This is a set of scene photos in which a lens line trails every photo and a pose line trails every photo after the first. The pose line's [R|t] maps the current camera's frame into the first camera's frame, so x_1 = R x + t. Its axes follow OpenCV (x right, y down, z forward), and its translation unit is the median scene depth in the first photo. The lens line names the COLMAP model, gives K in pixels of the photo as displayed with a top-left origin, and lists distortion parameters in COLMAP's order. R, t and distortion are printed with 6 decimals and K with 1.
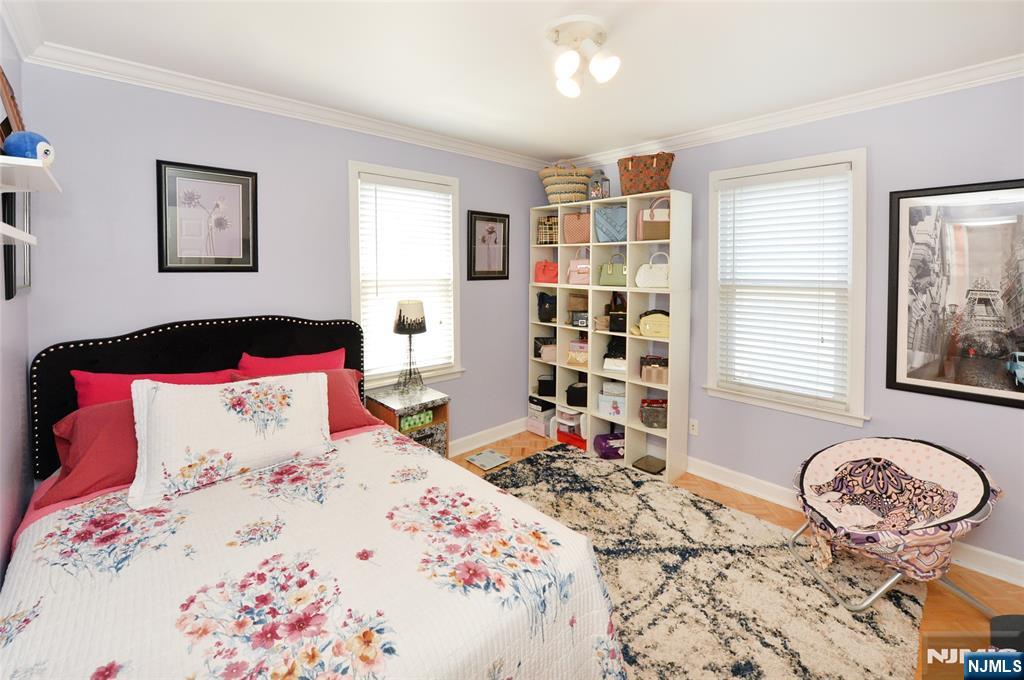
lens RADIAL K [[428.4, 0, 511.4], [0, 428.4, 305.4], [0, 0, 1]] dist [0.000440, -0.000029]
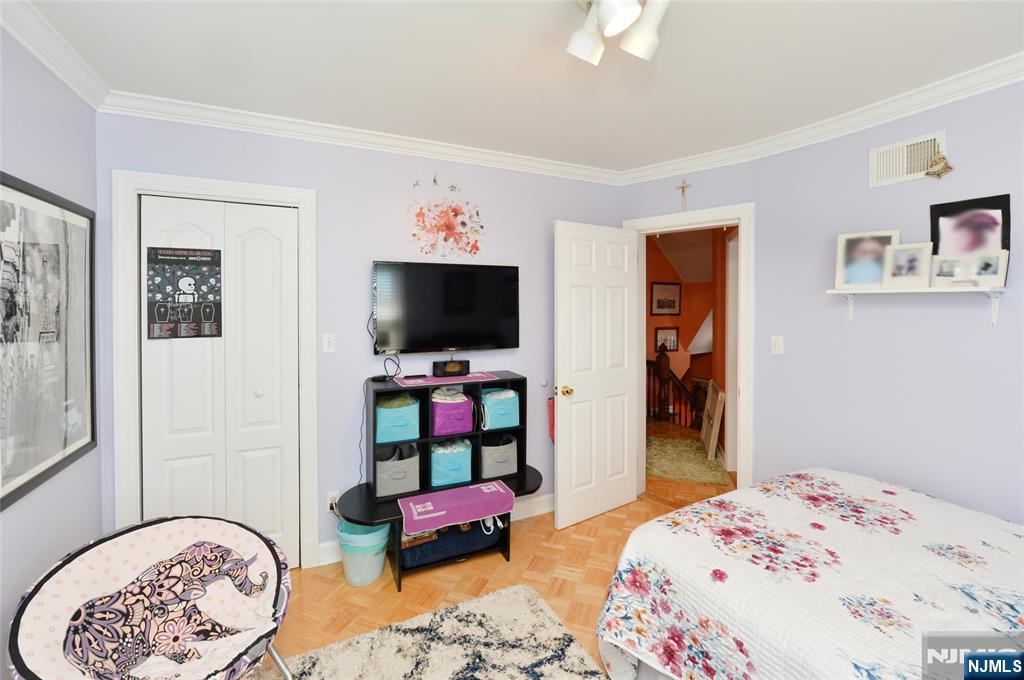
lens RADIAL K [[428.4, 0, 511.4], [0, 428.4, 305.4], [0, 0, 1]] dist [0.000440, -0.000029]
pose [[-0.951438, -0.003157, 0.307823, 0.103859], [0.023401, 0.996312, 0.082548, -0.155129], [-0.306948, 0.085743, -0.947856, 1.793798]]
